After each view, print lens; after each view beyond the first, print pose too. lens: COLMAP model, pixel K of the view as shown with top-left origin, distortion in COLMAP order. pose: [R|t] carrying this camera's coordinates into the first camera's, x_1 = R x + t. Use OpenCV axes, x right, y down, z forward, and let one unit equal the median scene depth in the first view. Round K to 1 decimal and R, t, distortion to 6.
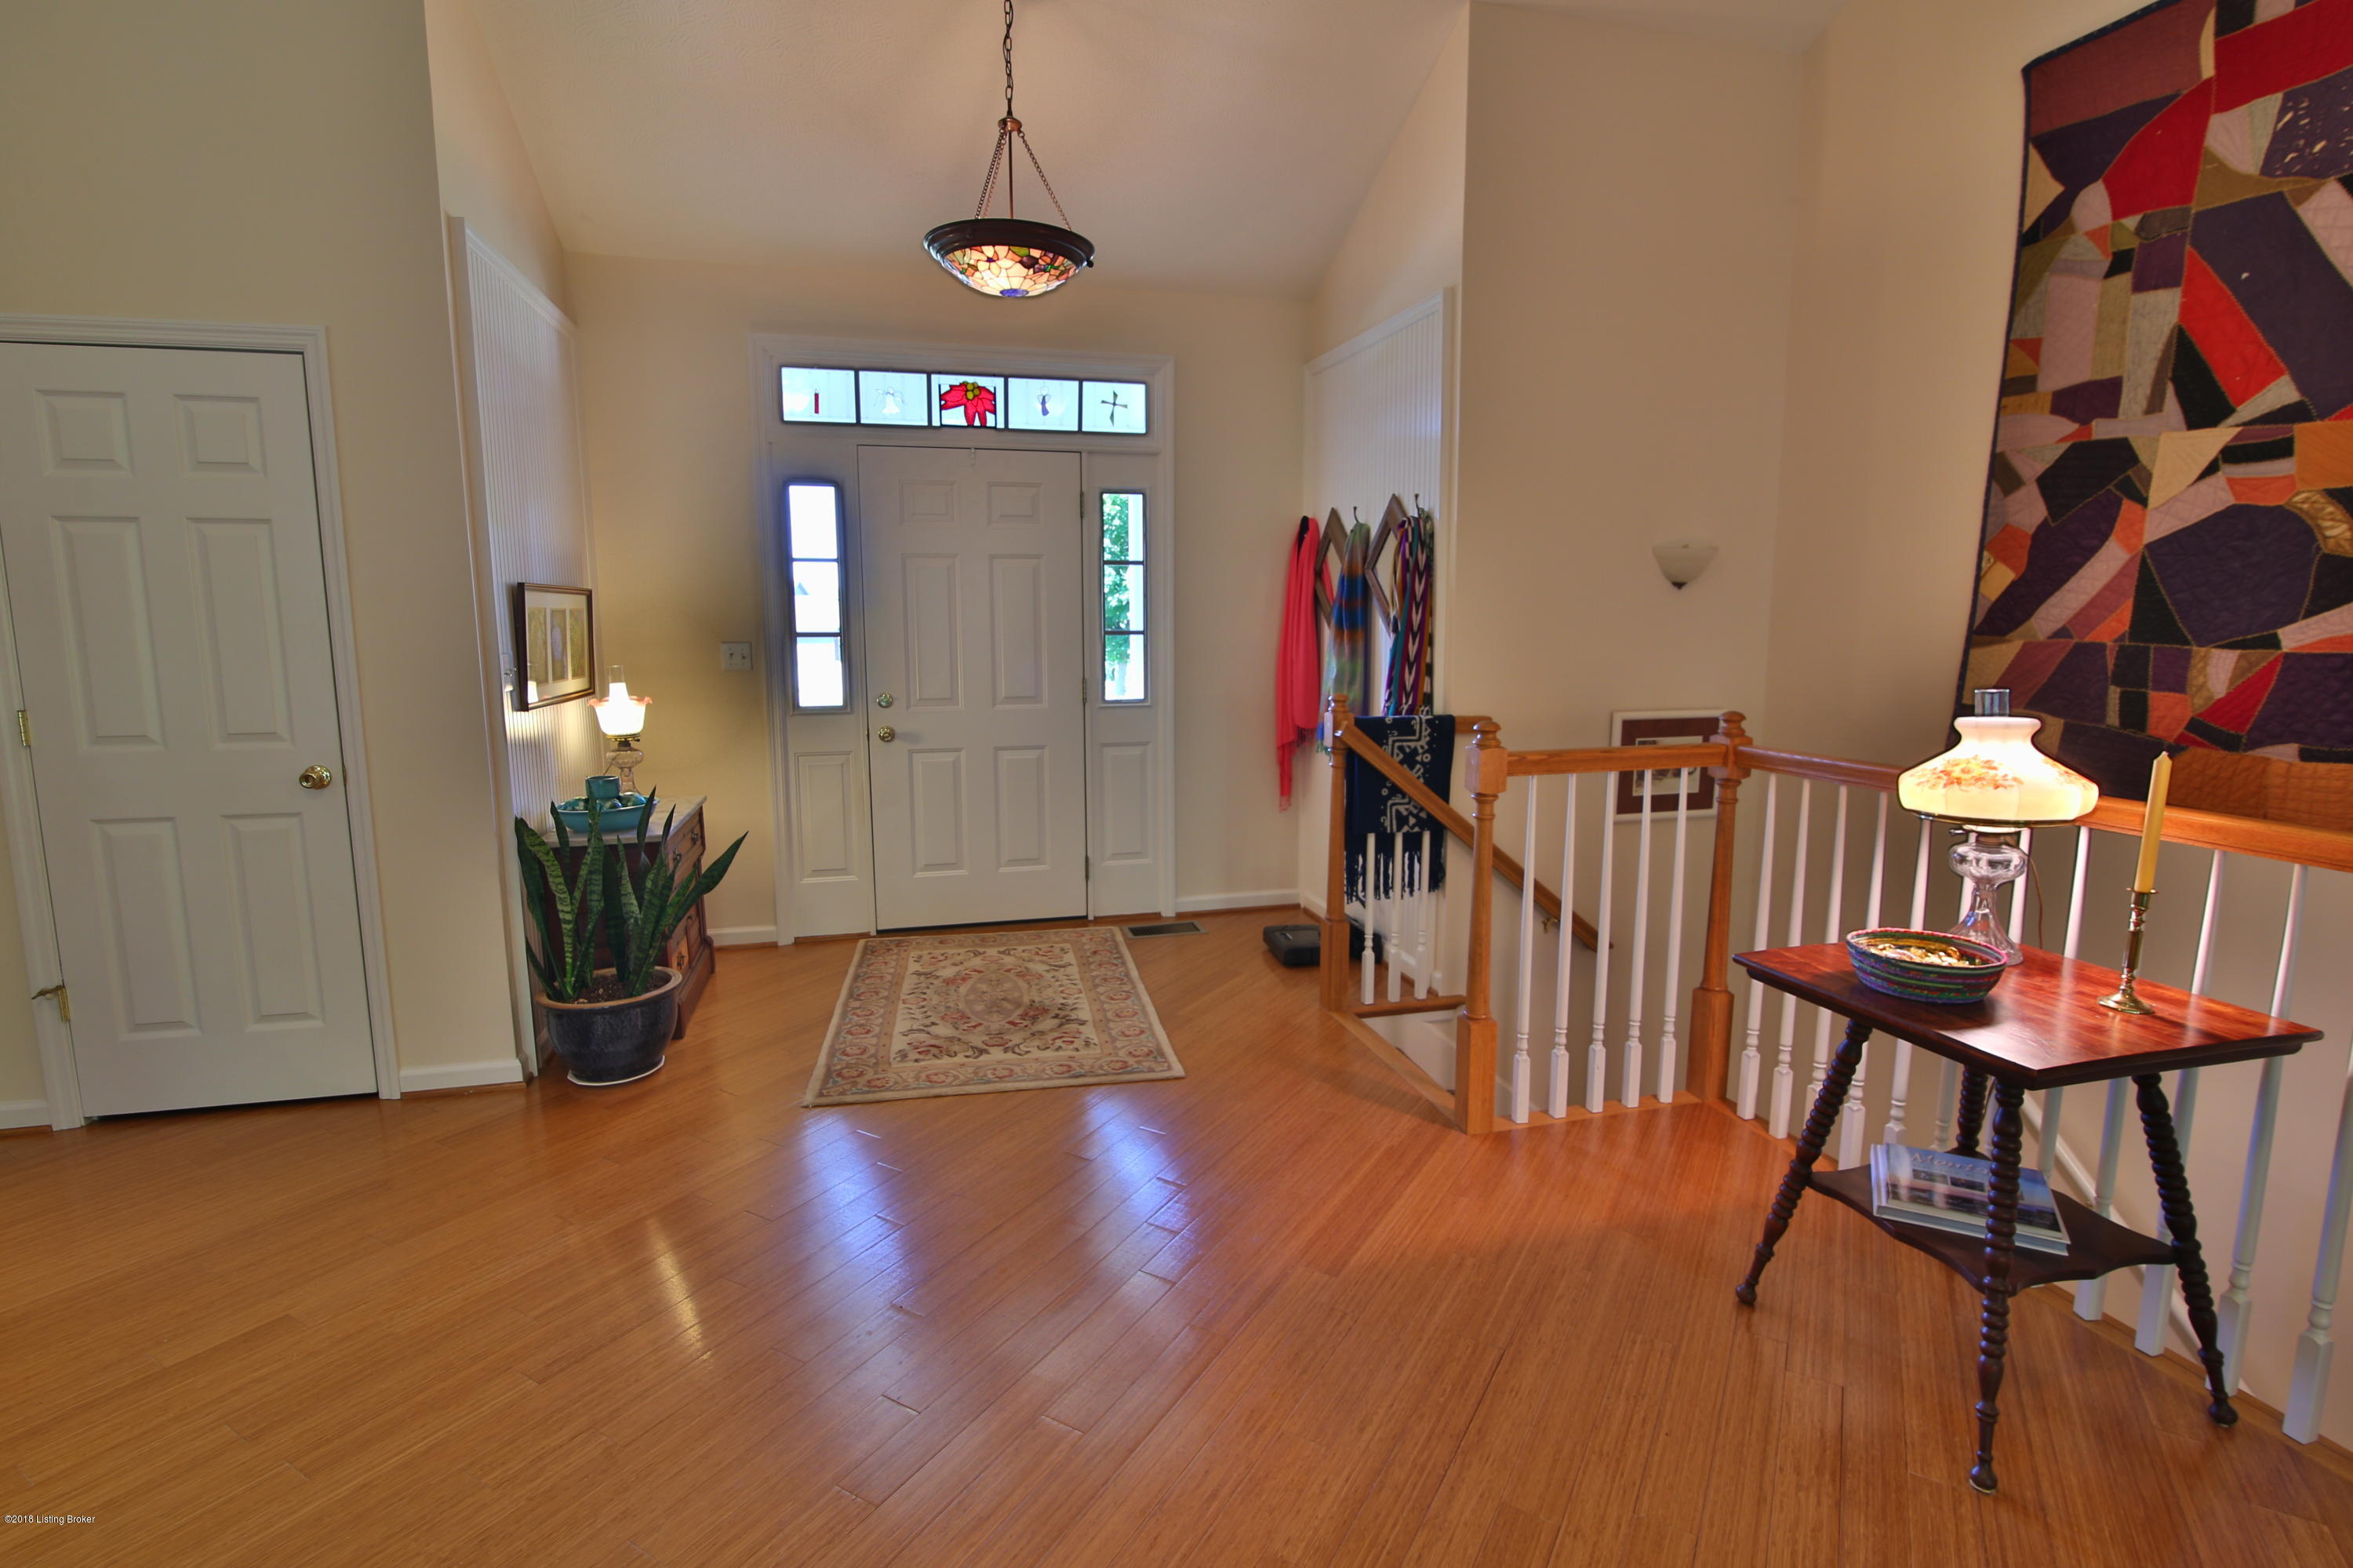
lens RADIAL K [[1132.2, 0, 1199.2], [0, 1132.2, 777.6], [0, 0, 1]] dist [-0.020416, 0.001902]
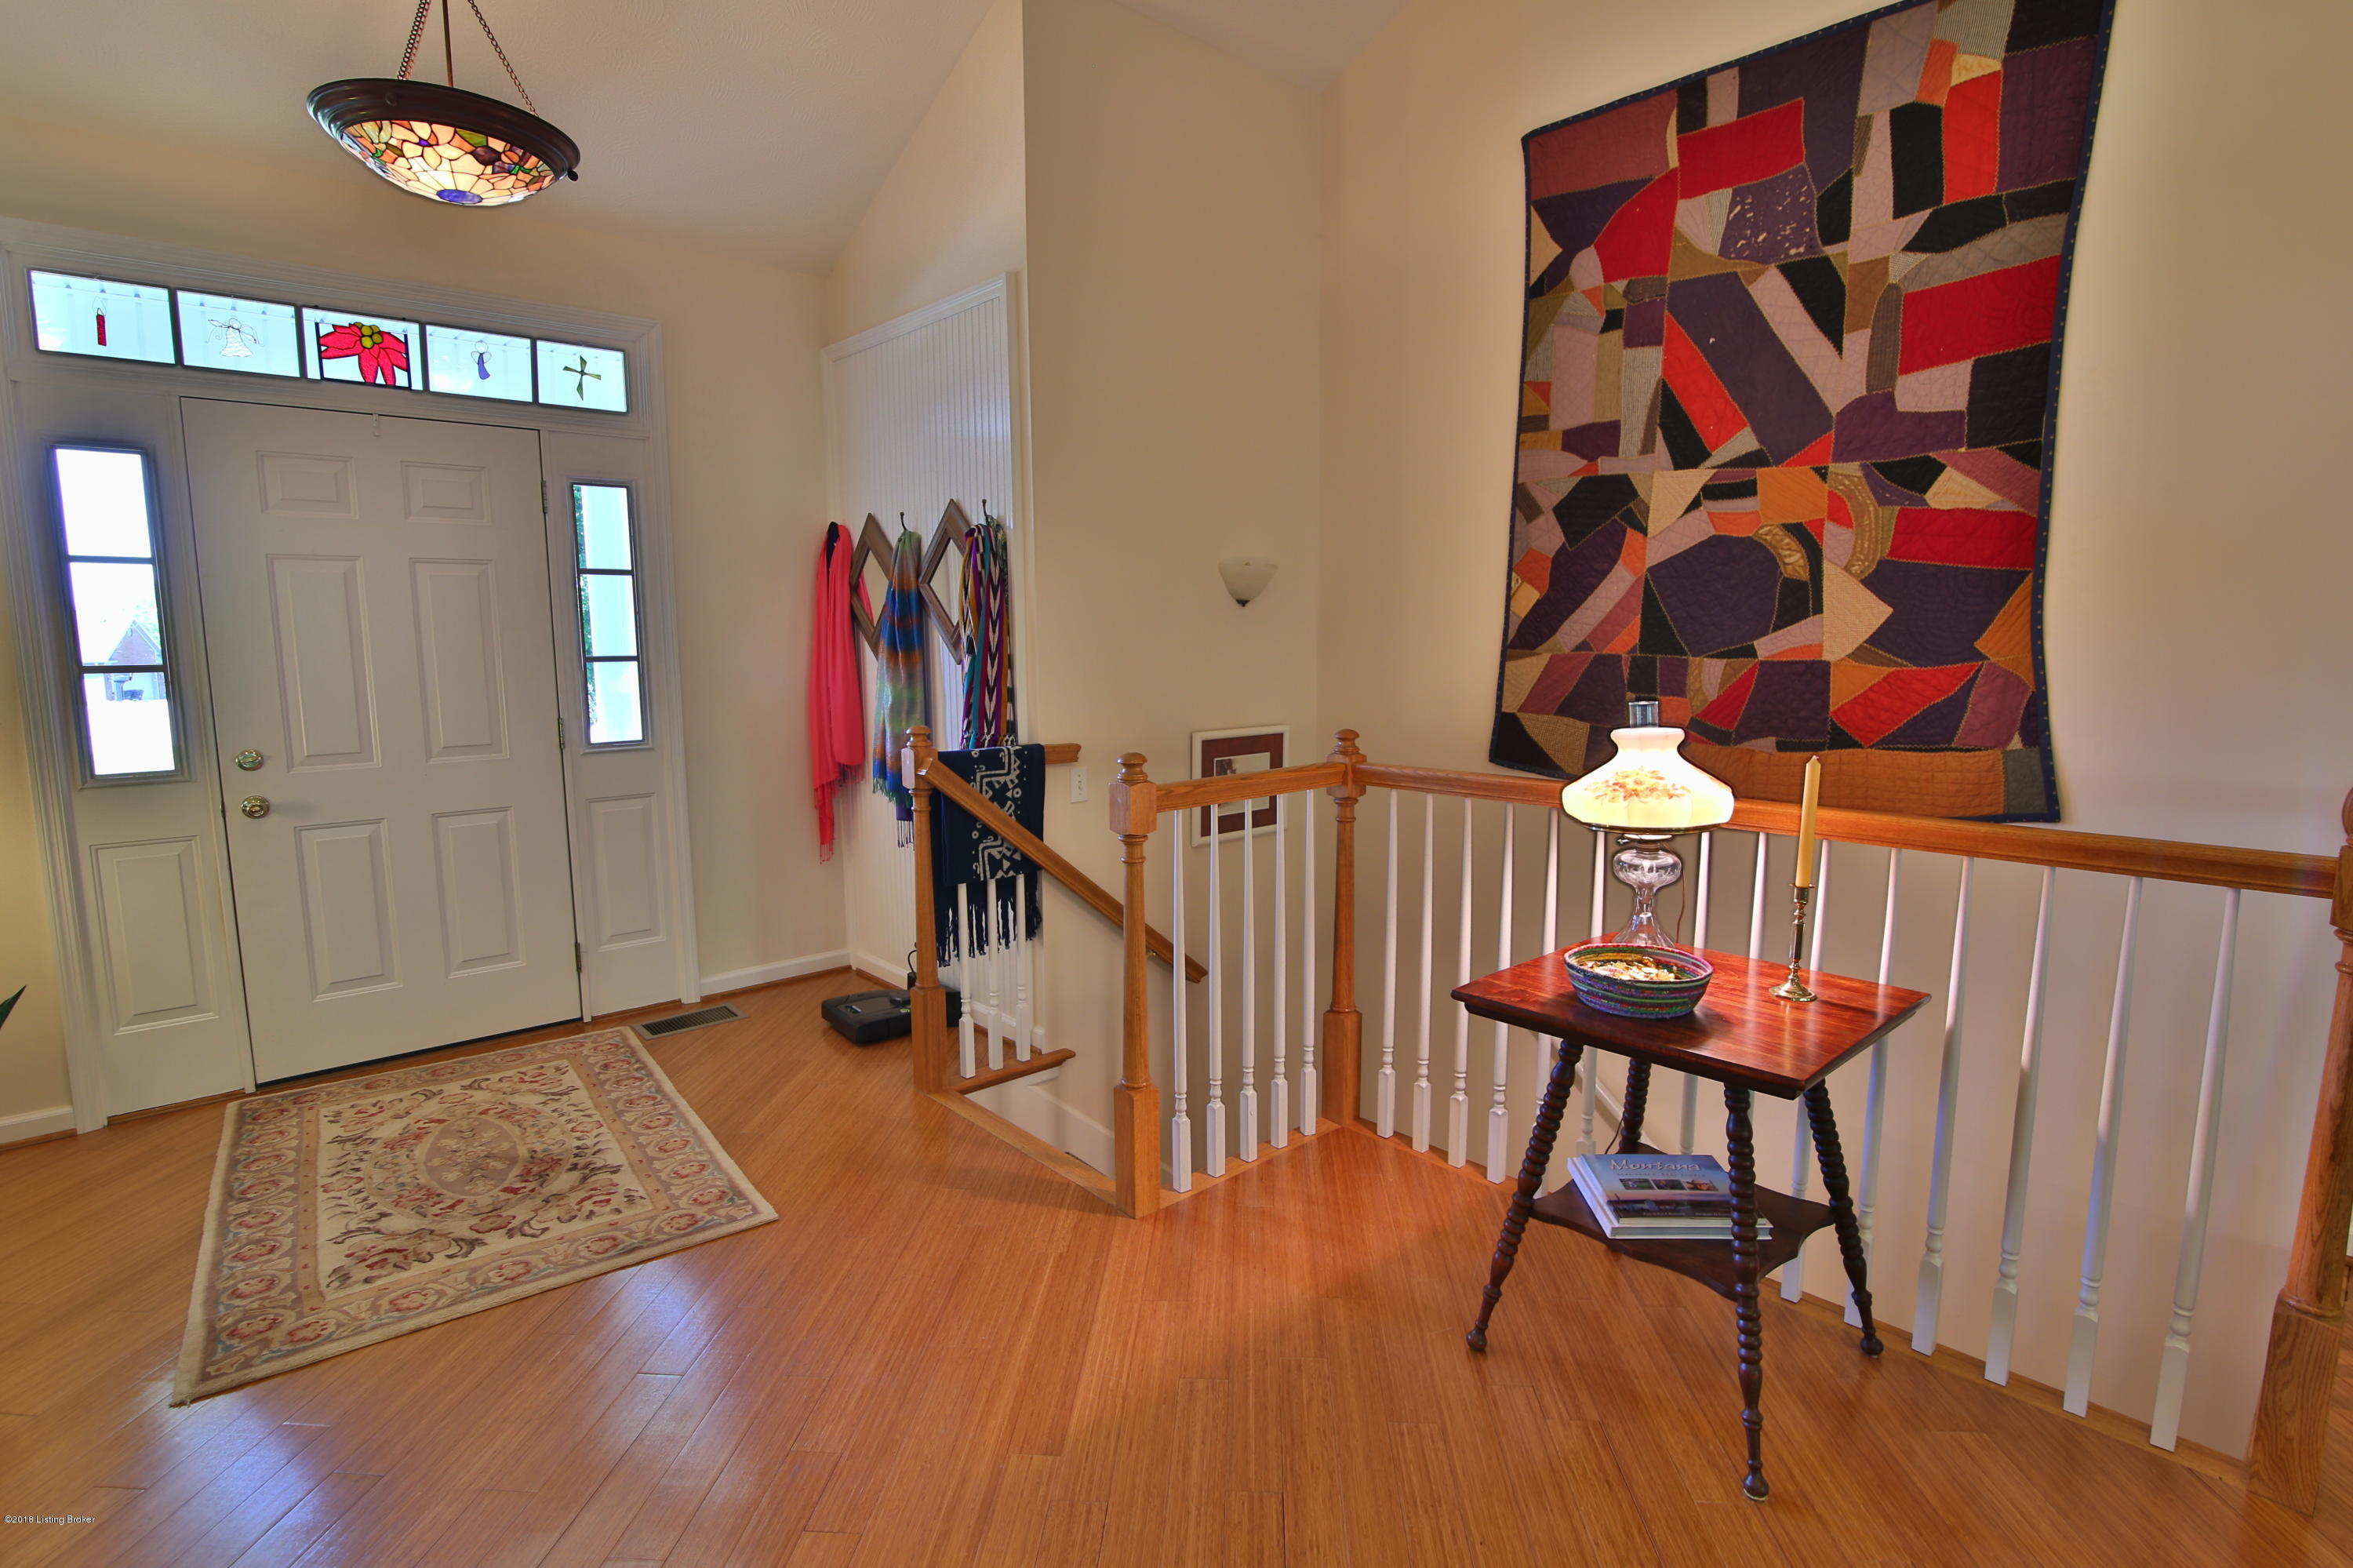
lens RADIAL K [[1132.2, 0, 1190.3], [0, 1132.2, 777.6], [0, 0, 1]] dist [-0.020416, 0.001902]
pose [[0.894881, -0.060504, 0.442184, -0.086297], [0.067985, 0.997686, -0.001072, -0.023191], [-0.441096, 0.031021, 0.896924, 0.160392]]
